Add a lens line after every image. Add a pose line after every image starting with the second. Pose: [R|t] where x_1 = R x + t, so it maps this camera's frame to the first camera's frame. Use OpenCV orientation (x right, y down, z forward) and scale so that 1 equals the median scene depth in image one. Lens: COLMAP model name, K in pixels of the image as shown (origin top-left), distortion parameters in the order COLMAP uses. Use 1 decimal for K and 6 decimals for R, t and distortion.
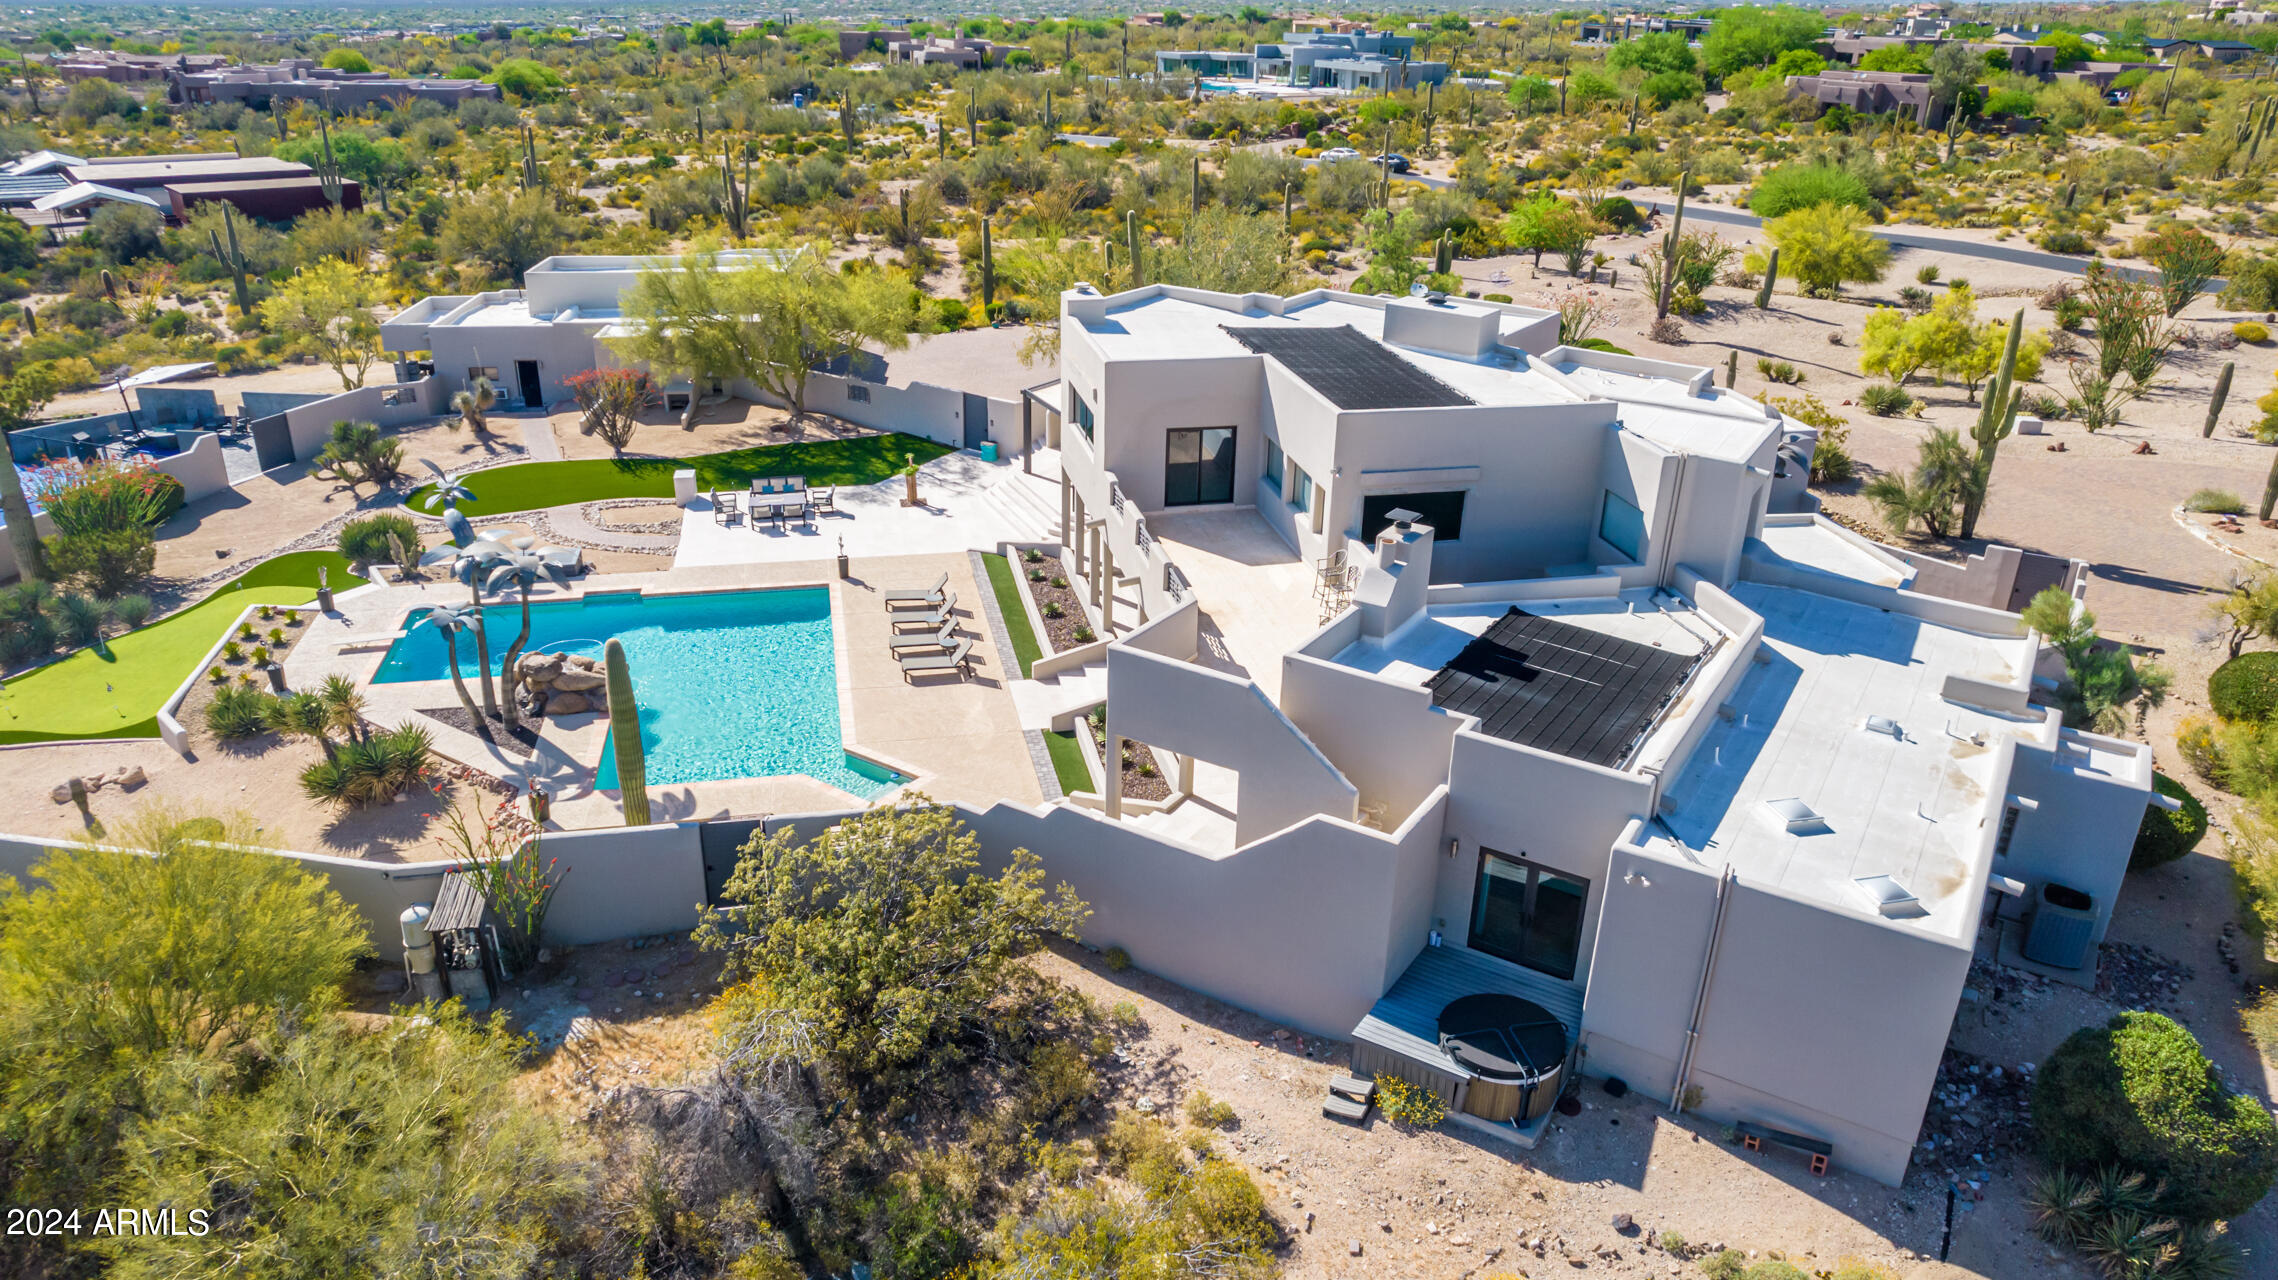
lens RADIAL K [[1512.9, 0, 1139.0], [0, 1512.9, 640.0], [0, 0, 1]] dist [-0.071806, 0.060502]
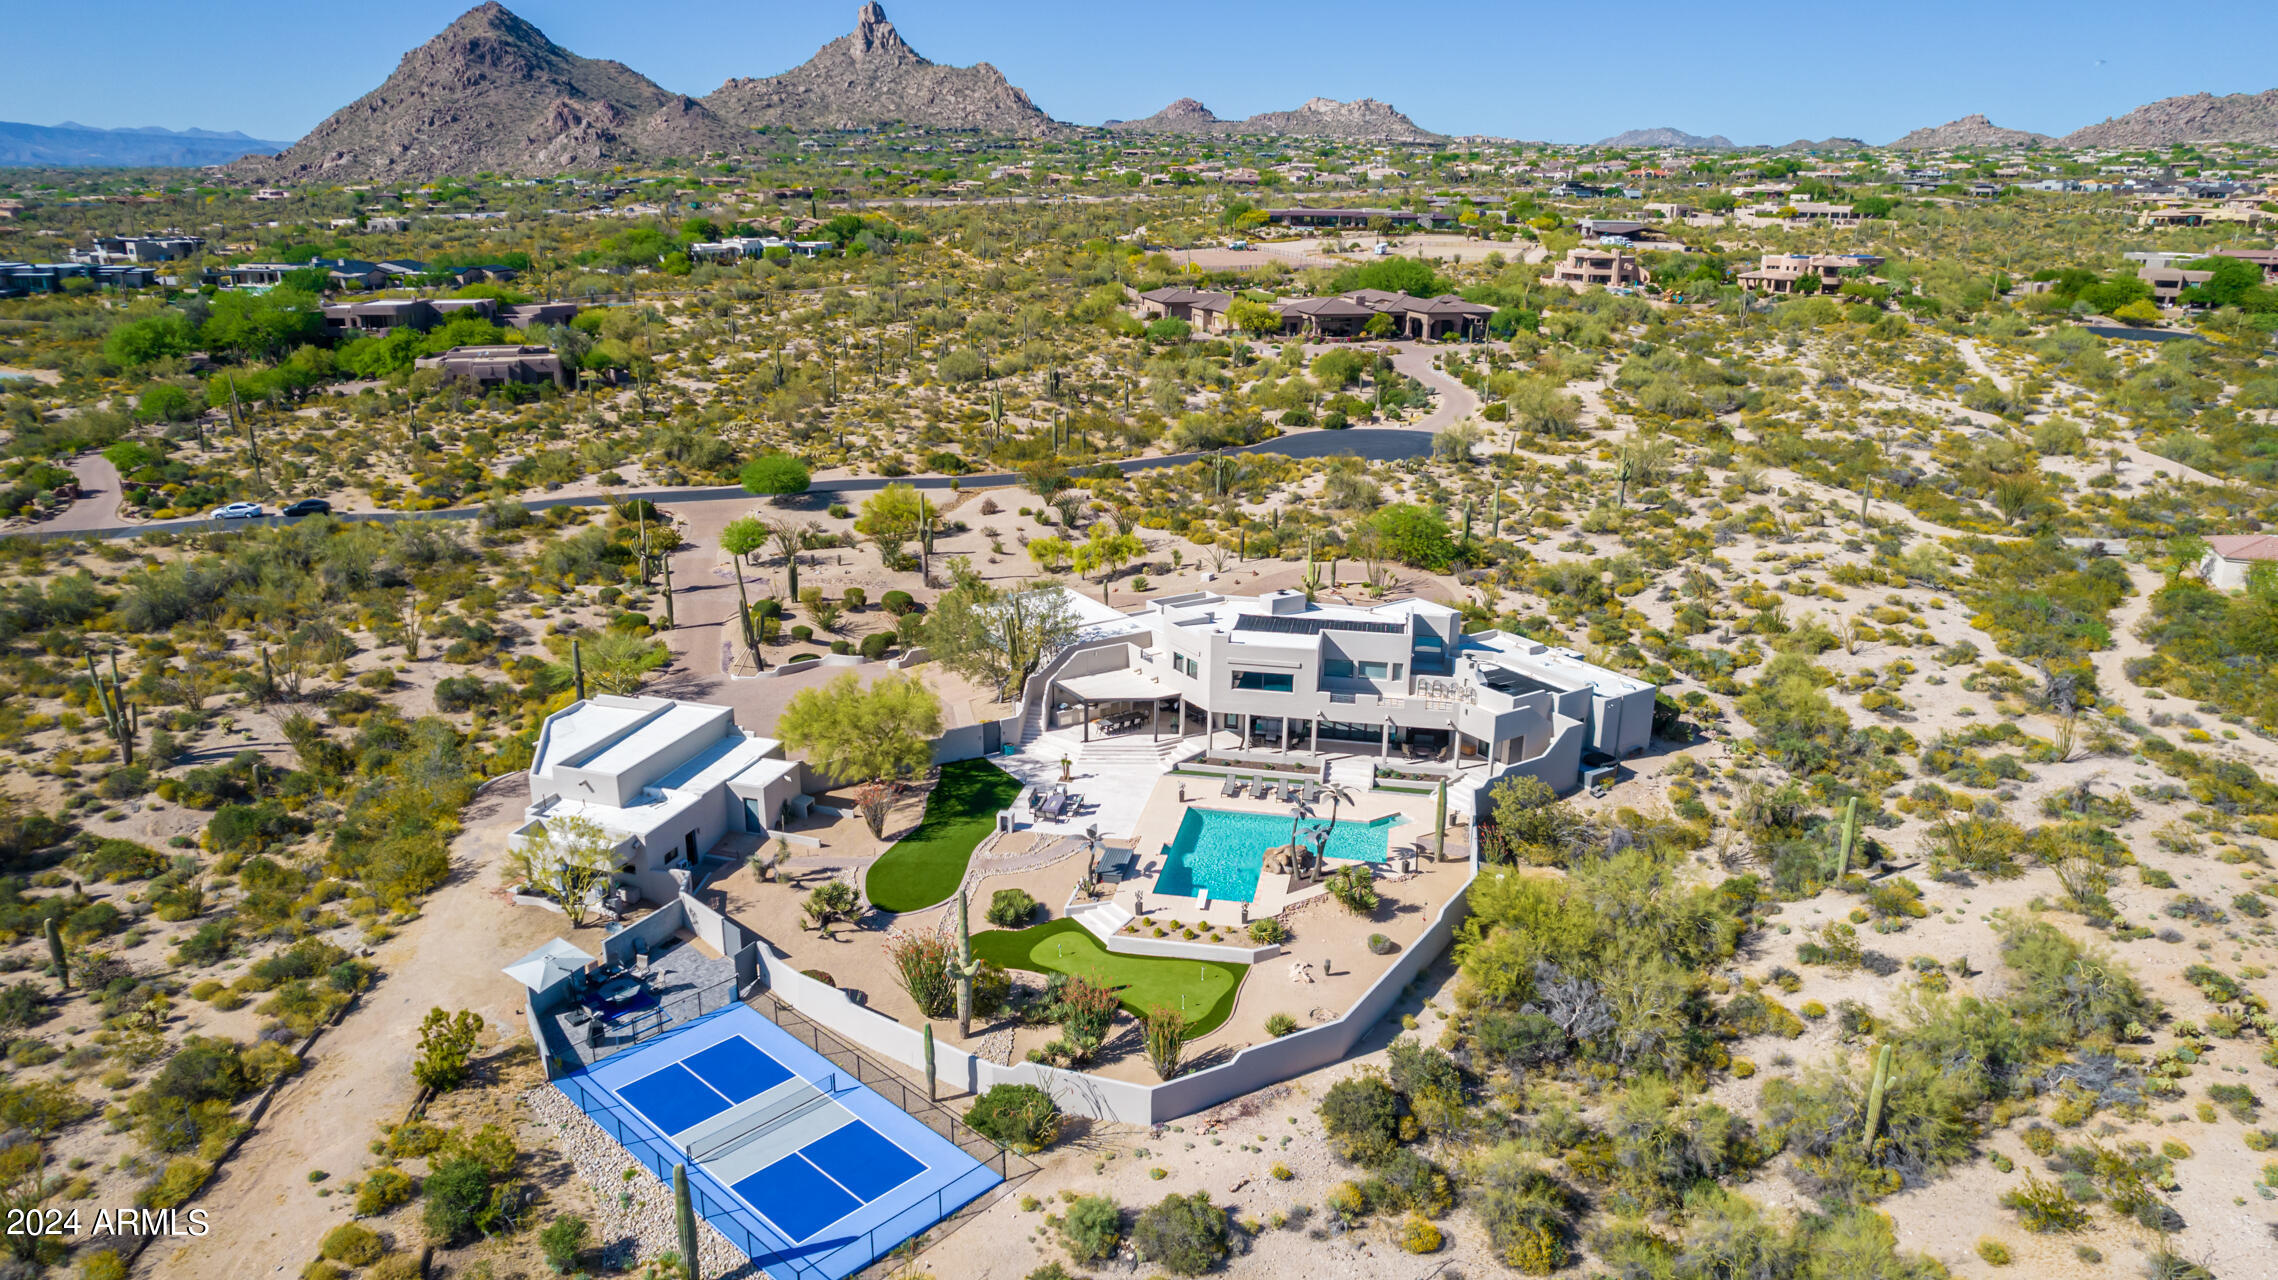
lens RADIAL K [[1512.9, 0, 1139.0], [0, 1512.9, 640.0], [0, 0, 1]] dist [-0.071806, 0.060502]
pose [[0.391732, -0.291652, 0.872631, -1.941854], [0.367742, 0.919011, 0.142070, -0.554493], [-0.843393, 0.265250, 0.467259, 0.064826]]
